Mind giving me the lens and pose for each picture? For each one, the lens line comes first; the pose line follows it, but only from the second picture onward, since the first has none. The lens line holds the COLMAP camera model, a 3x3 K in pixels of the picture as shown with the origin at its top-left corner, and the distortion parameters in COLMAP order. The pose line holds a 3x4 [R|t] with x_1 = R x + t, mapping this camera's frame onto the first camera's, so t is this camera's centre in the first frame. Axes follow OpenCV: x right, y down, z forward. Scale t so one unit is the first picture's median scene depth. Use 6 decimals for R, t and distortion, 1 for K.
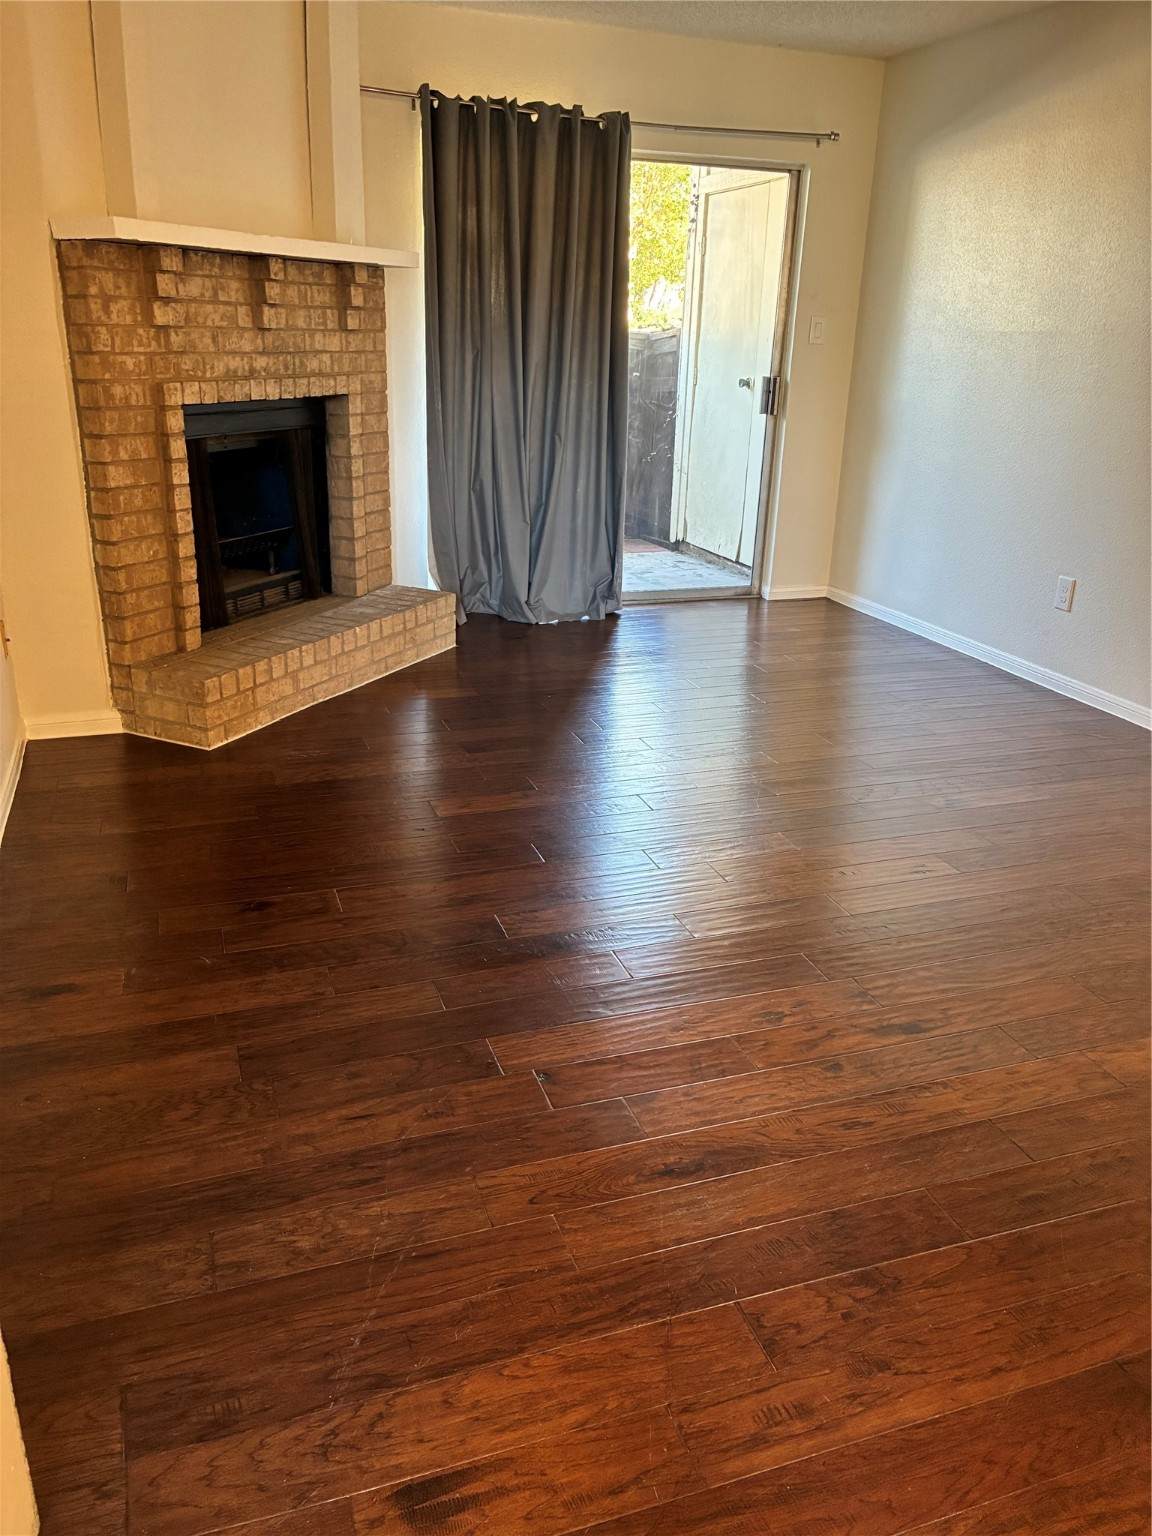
lens RADIAL K [[1176.8, 0, 576.0], [0, 1176.8, 768.0], [0, 0, 1]] dist [-0.002494, -0.004525]
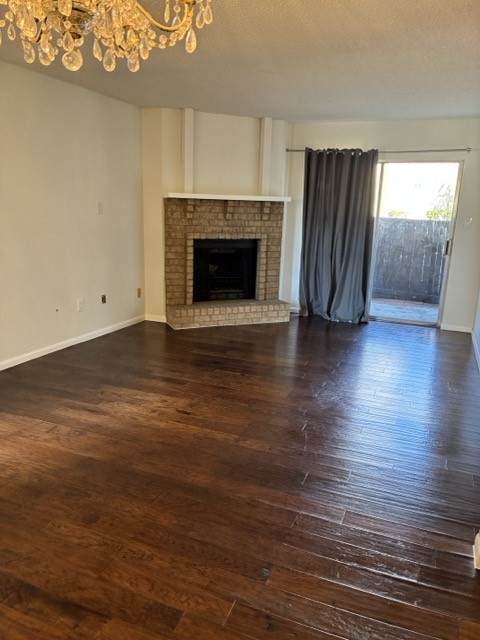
lens RADIAL K [[490.3, 0, 240.0], [0, 490.3, 320.0], [0, 0, 1]] dist [-0.002494, -0.004525]
pose [[0.754551, 0.143106, -0.640448, 0.740955], [-0.238564, 0.968979, -0.064551, 0.005277], [0.611343, 0.201494, 0.765284, -0.043390]]
